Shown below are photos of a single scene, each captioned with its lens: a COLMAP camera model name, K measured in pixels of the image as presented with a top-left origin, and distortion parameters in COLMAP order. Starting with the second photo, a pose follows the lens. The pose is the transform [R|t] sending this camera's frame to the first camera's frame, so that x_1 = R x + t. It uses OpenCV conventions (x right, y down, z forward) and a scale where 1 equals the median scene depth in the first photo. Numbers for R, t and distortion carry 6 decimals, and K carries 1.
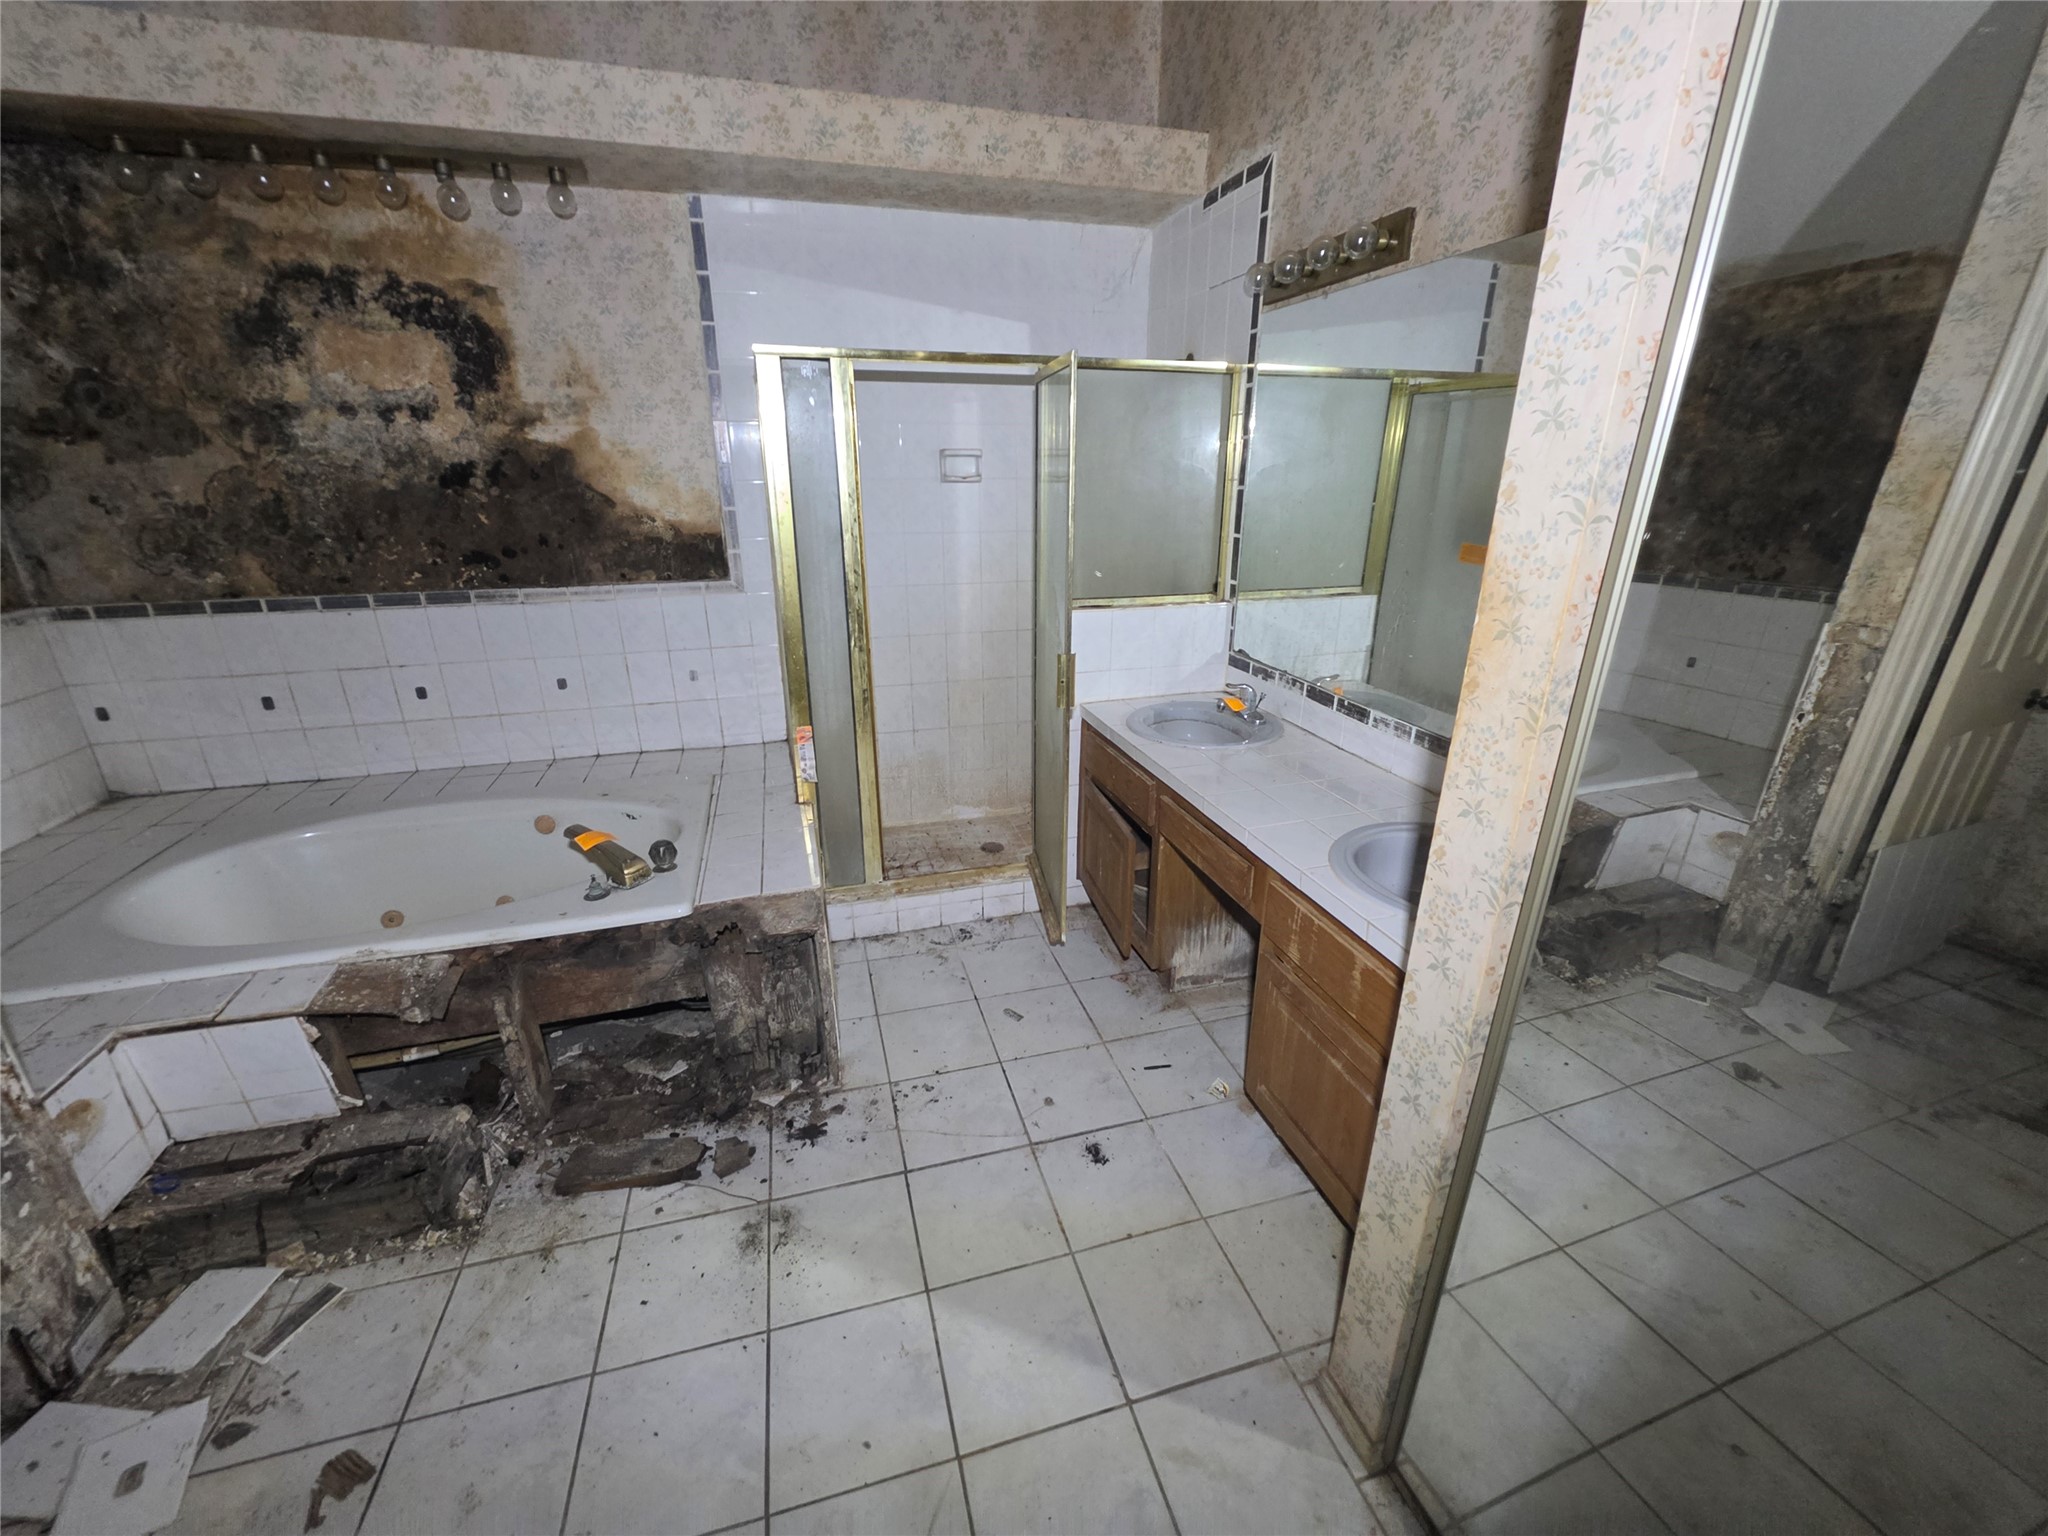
lens RADIAL K [[817.5, 0, 1020.4], [0, 817.5, 762.5], [0, 0, 1]] dist [-0.004081, 0.000627]
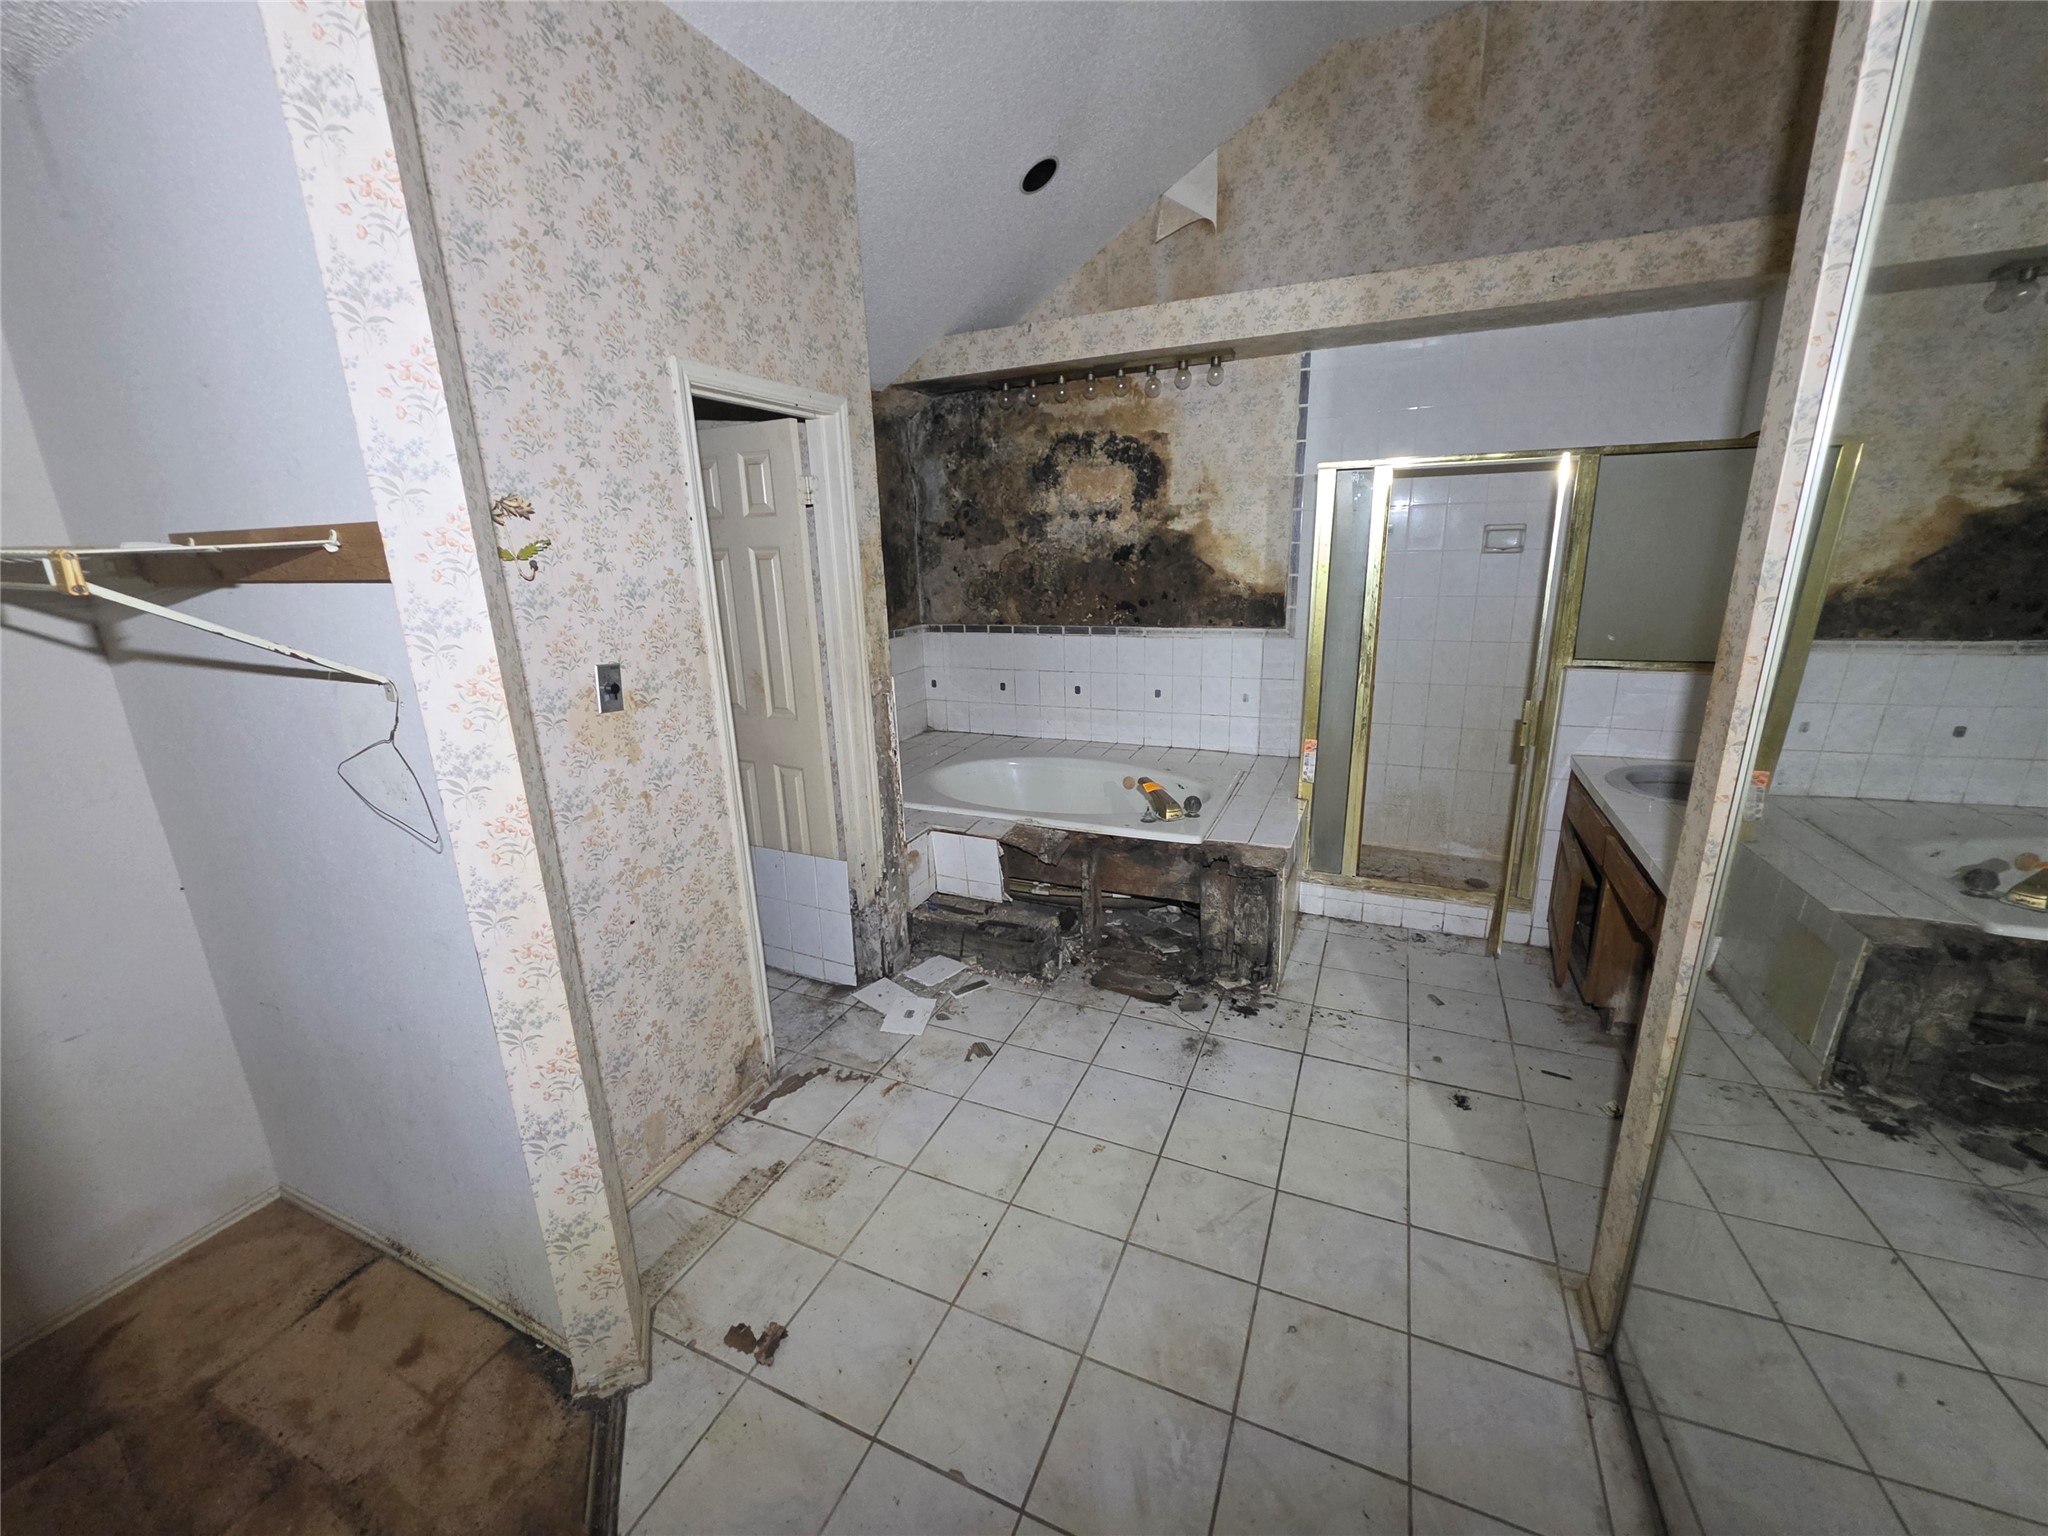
lens RADIAL K [[817.5, 0, 1020.4], [0, 817.5, 762.5], [0, 0, 1]] dist [-0.004081, 0.000627]
pose [[0.765373, 0.148477, -0.626225, 0.216085], [-0.190081, 0.981768, 0.000460, 0.084714], [0.614877, 0.118682, 0.779642, -0.320486]]
